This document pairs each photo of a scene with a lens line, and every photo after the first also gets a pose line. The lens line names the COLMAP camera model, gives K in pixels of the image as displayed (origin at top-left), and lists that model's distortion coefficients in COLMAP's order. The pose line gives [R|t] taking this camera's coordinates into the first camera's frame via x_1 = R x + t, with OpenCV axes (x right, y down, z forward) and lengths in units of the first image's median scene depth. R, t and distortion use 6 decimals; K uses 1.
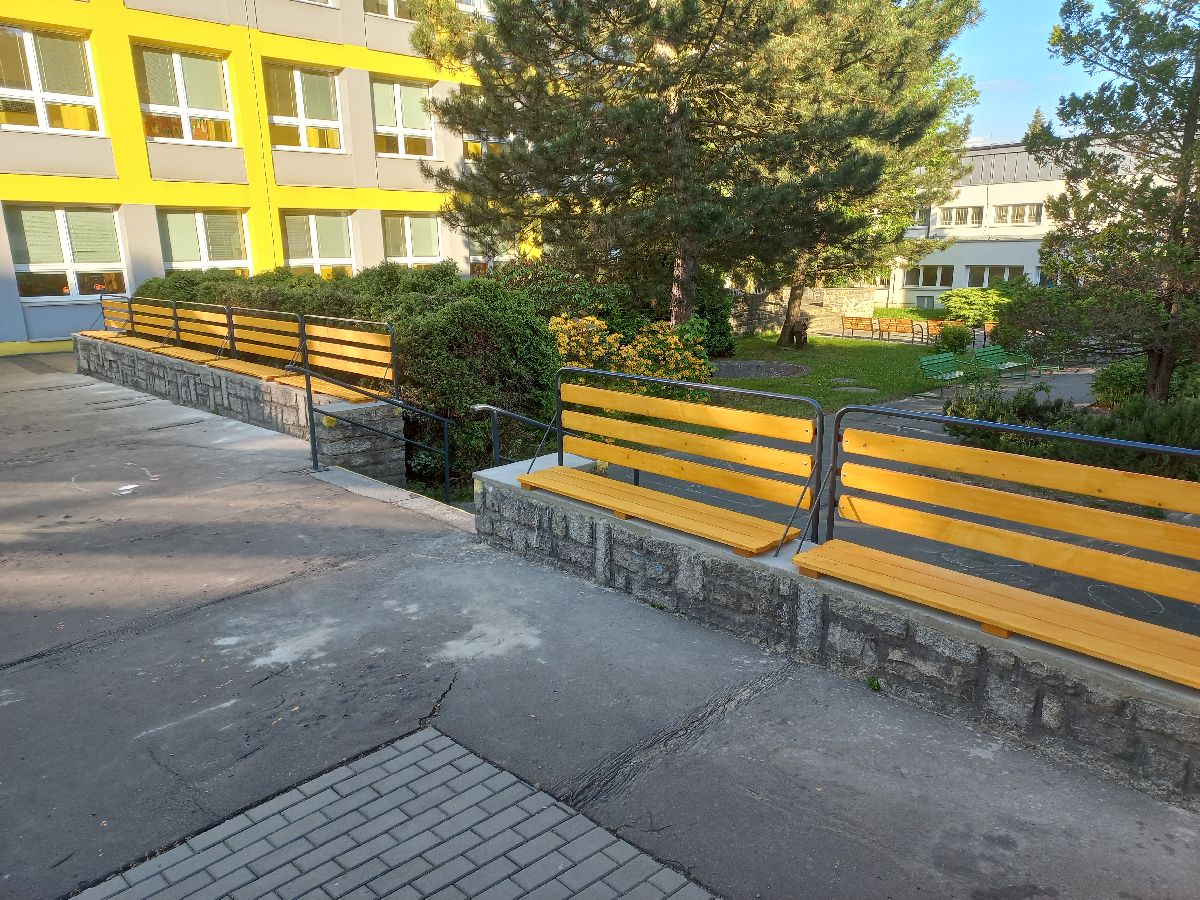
lens RADIAL K [[841.5, 0, 600.0], [0, 841.5, 450.0], [0, 0, 1]] dist [0.083243, -0.064263]
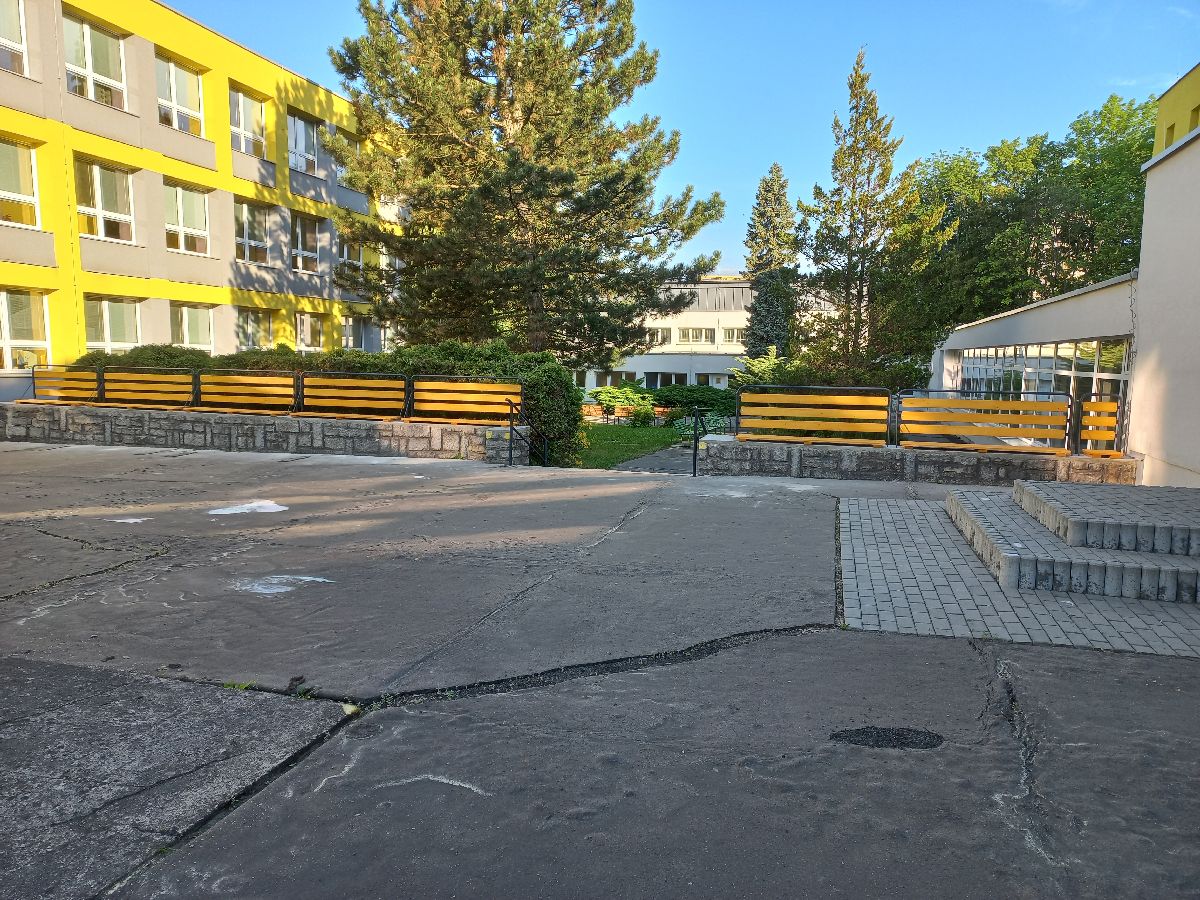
lens RADIAL K [[841.5, 0, 600.0], [0, 841.5, 450.0], [0, 0, 1]] dist [0.083243, -0.064263]
pose [[0.866379, -0.013393, 0.499207, -1.529128], [0.080192, 0.990399, -0.112603, 0.291936], [-0.492906, 0.137590, 0.859135, -0.666838]]
